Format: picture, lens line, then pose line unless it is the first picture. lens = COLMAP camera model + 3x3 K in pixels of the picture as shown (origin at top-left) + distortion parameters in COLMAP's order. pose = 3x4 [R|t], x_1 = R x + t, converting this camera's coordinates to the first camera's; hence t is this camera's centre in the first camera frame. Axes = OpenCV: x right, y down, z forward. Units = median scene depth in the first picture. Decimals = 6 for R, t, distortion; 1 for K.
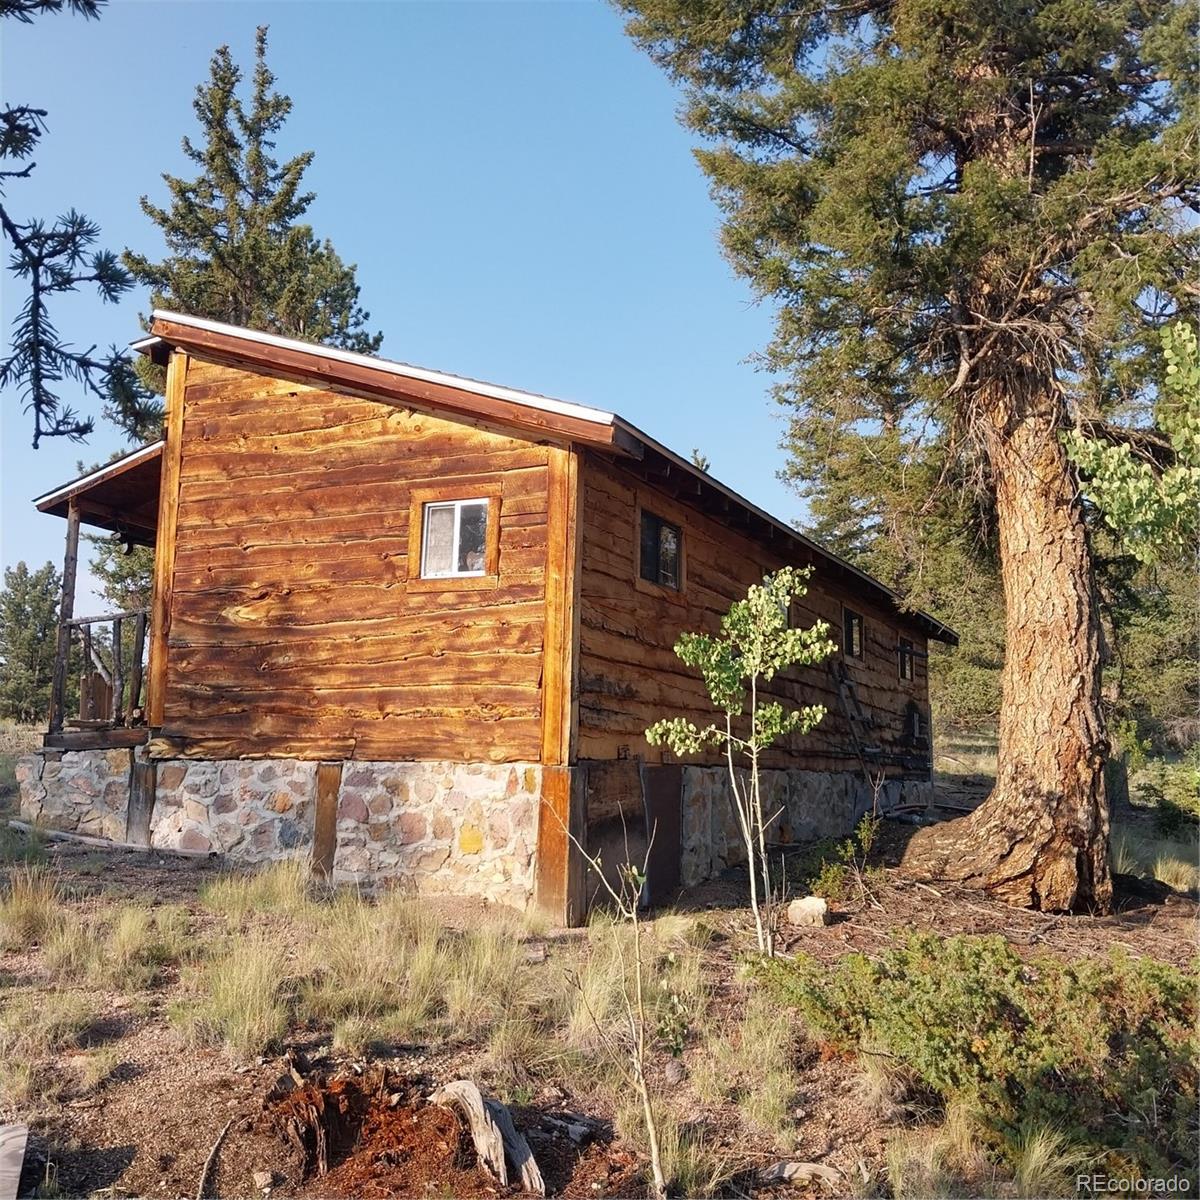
lens RADIAL K [[1257.8, 0, 600.0], [0, 1257.8, 600.0], [0, 0, 1]] dist [0.232801, -0.831764]
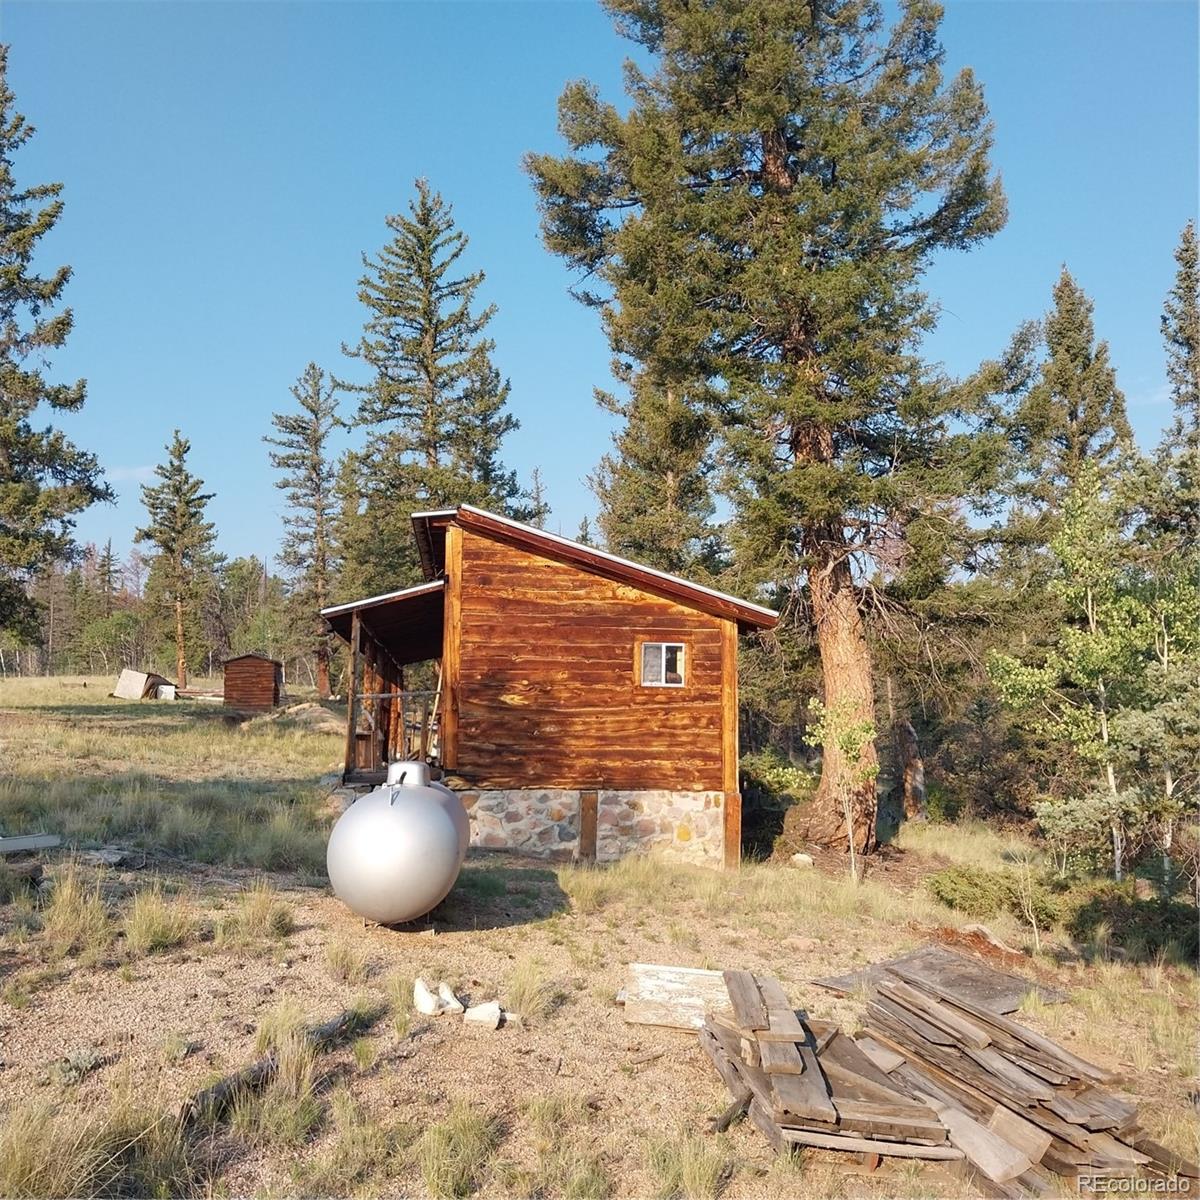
lens RADIAL K [[1257.8, 0, 600.0], [0, 1257.8, 600.0], [0, 0, 1]] dist [0.232801, -0.831764]
pose [[0.848583, 0.047114, 0.526961, -1.093585], [-0.067740, 0.997505, 0.019901, -0.163037], [-0.524708, -0.052584, 0.849657, -0.442862]]
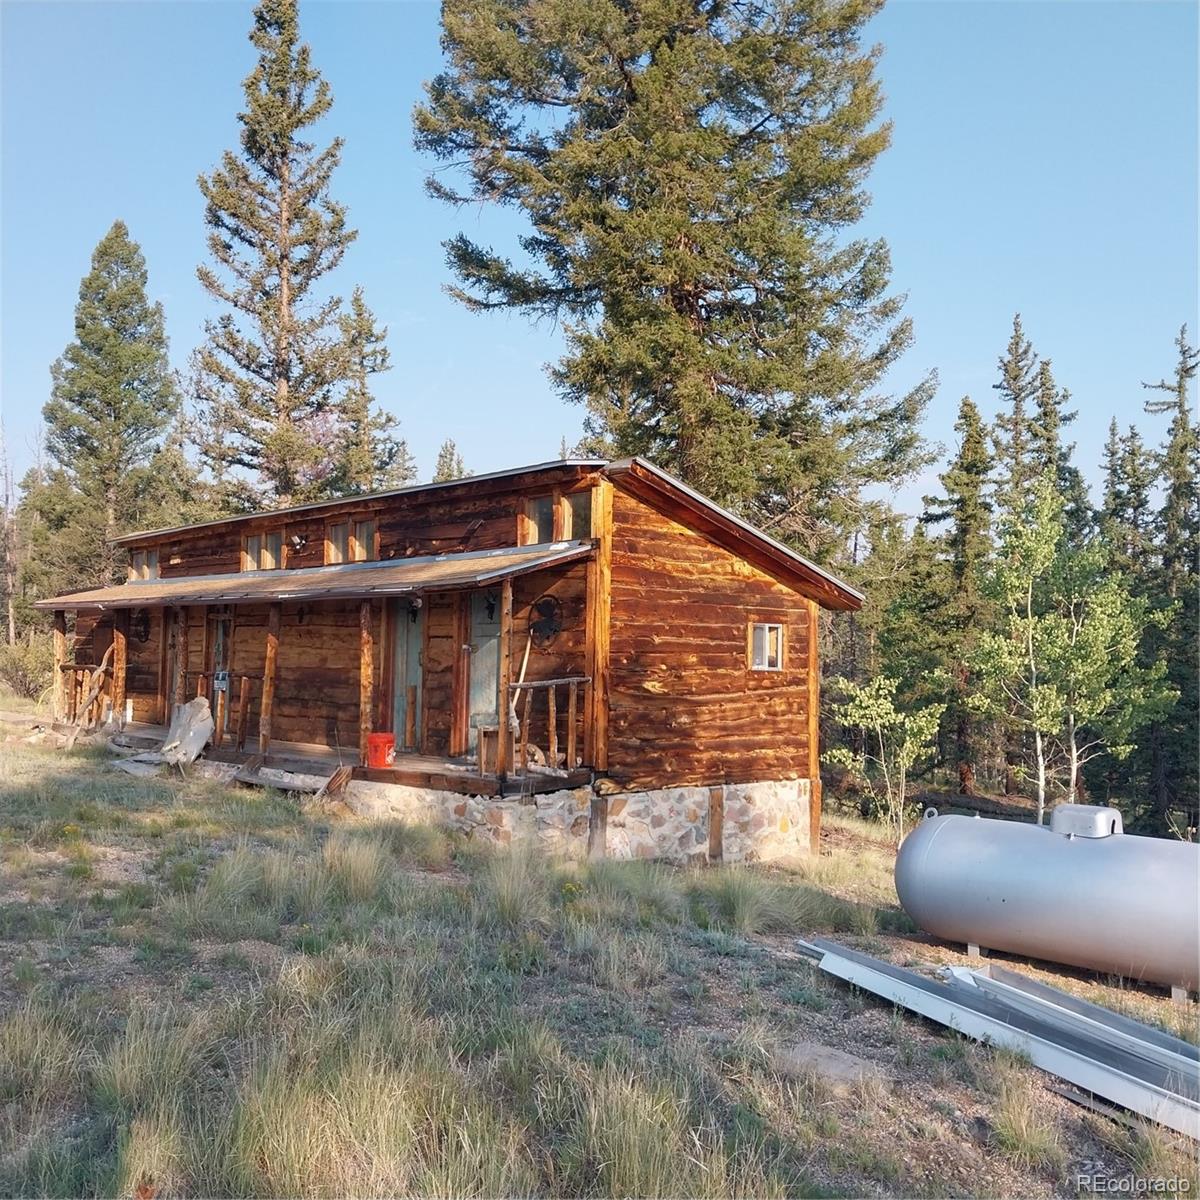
lens RADIAL K [[1258.6, 0, 600.0], [0, 1258.6, 600.0], [0, 0, 1]] dist [0.120851, 0.009051]
pose [[0.374343, 0.029136, 0.926832, -1.677563], [-0.138484, 0.990054, 0.024809, -0.116228], [-0.916891, -0.137639, 0.374655, 0.569167]]
